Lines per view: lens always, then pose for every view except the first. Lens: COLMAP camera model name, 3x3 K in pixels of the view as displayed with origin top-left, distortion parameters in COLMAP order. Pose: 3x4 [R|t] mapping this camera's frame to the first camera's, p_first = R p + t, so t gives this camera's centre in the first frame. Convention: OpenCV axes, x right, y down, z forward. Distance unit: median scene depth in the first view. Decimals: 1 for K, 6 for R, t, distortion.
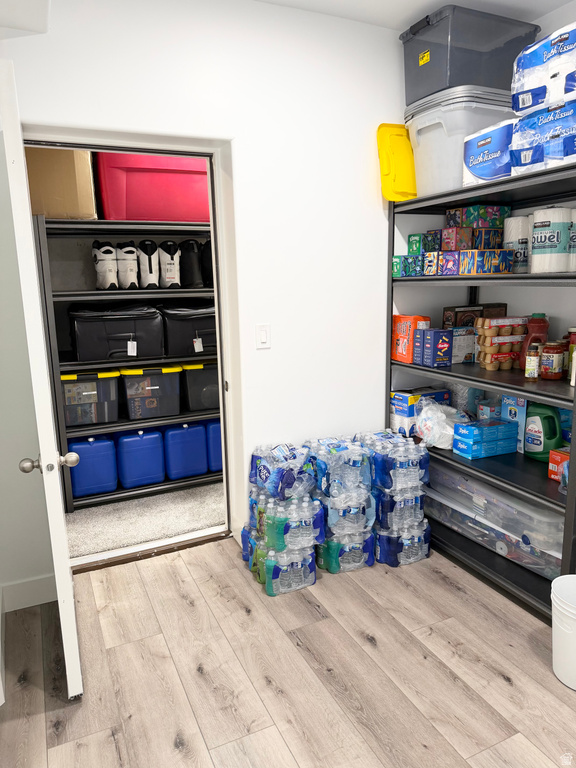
lens RADIAL K [[542.7, 0, 288.0], [0, 542.7, 384.0], [0, 0, 1]] dist [0.074796, -0.100120]
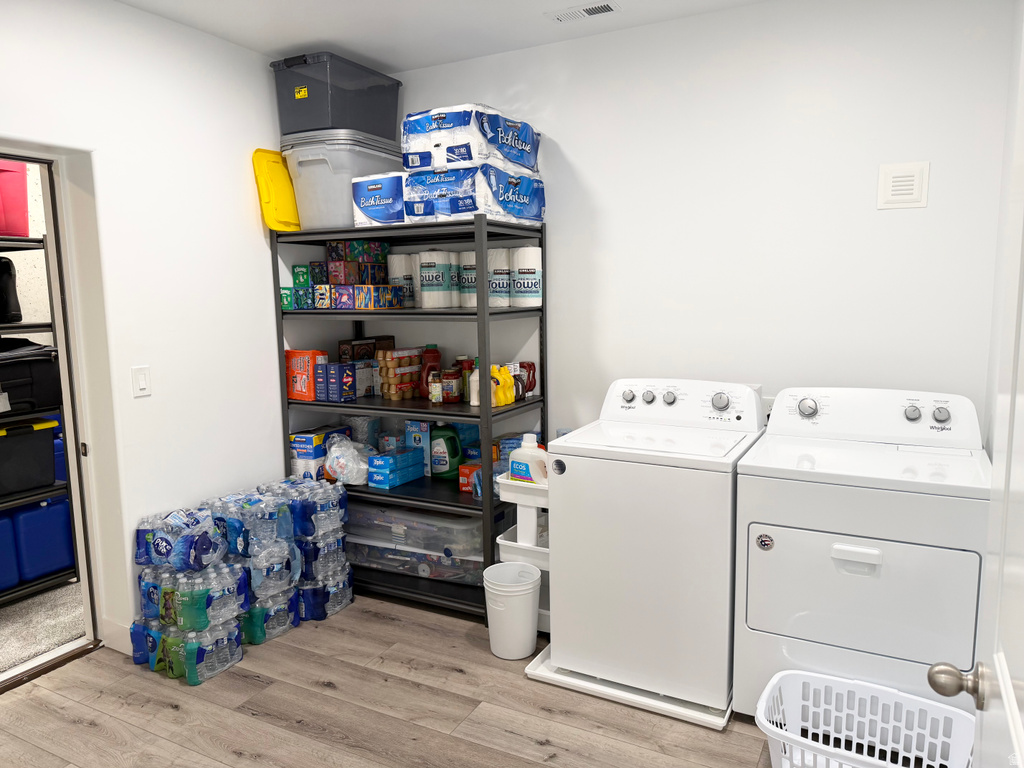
lens RADIAL K [[723.6, 0, 523.6], [0, 723.6, 381.7], [0, 0, 1]] dist [0.074796, -0.100120]
pose [[0.787572, -0.064489, 0.612839, -0.278431], [0.113282, 0.992712, -0.041118, 0.023781], [-0.605721, 0.101807, 0.789137, -0.230789]]
